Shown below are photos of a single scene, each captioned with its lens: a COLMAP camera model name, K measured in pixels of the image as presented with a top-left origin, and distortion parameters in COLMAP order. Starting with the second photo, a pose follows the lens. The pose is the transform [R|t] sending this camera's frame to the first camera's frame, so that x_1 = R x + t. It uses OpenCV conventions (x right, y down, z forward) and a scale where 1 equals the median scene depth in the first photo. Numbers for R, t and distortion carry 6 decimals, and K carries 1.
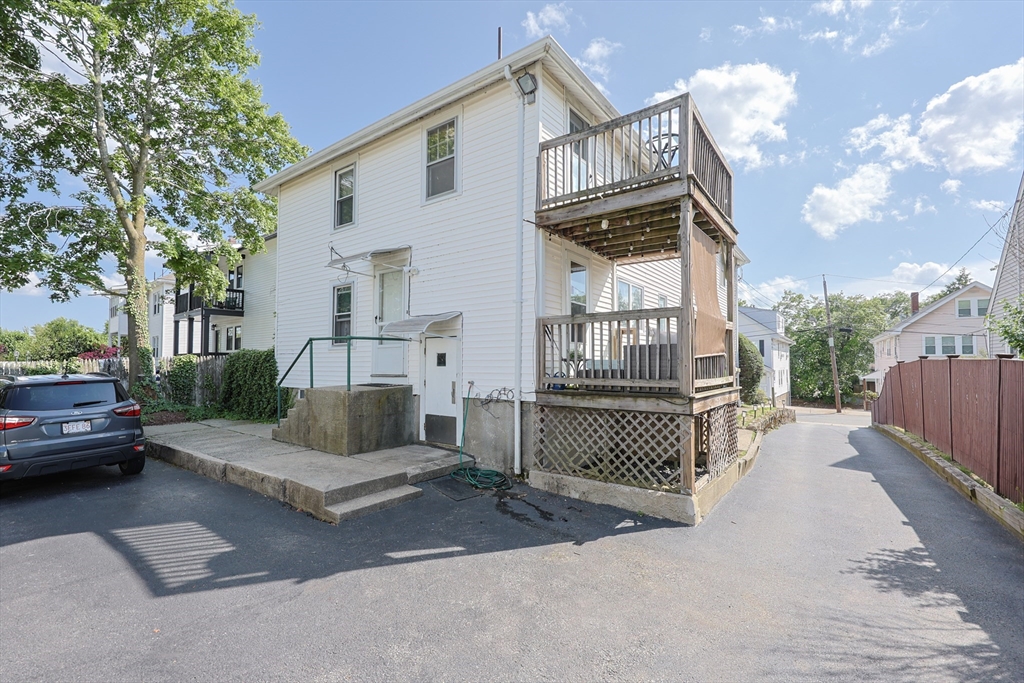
lens RADIAL K [[454.8, 0, 513.3], [0, 454.8, 356.1], [0, 0, 1]] dist [-0.001279, 0.000038]
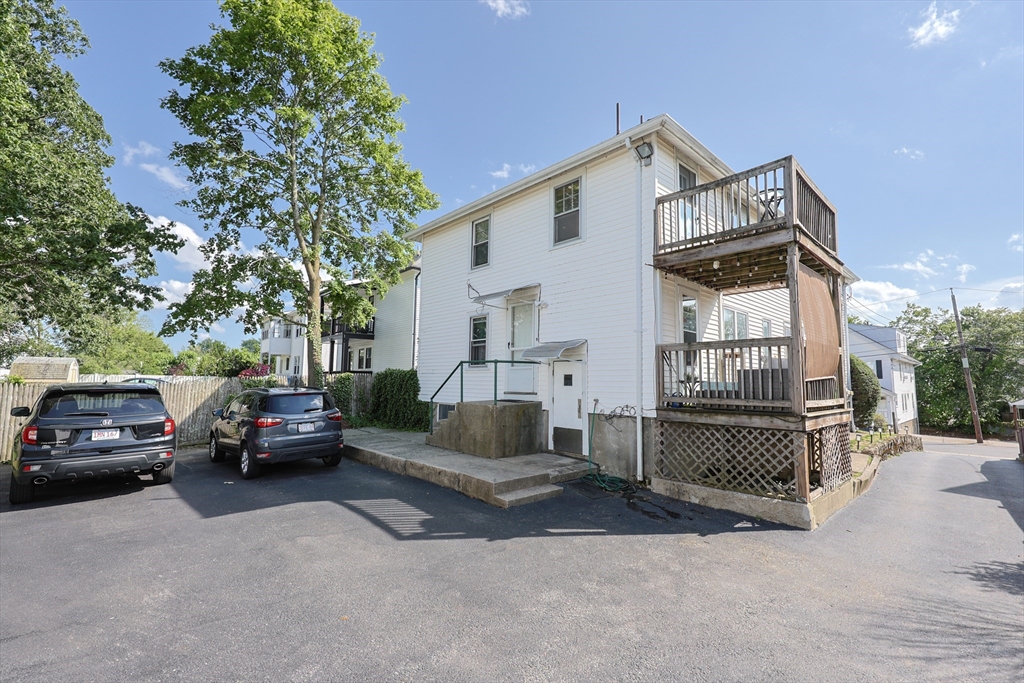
lens RADIAL K [[467.4, 0, 512.0], [0, 467.4, 341.5], [0, 0, 1]] dist [-0.002039, -0.000221]
pose [[0.985737, -0.002906, -0.168266, -0.109664], [-0.008947, 0.997532, -0.069641, -0.006595], [0.168054, 0.070153, 0.983278, -0.240208]]
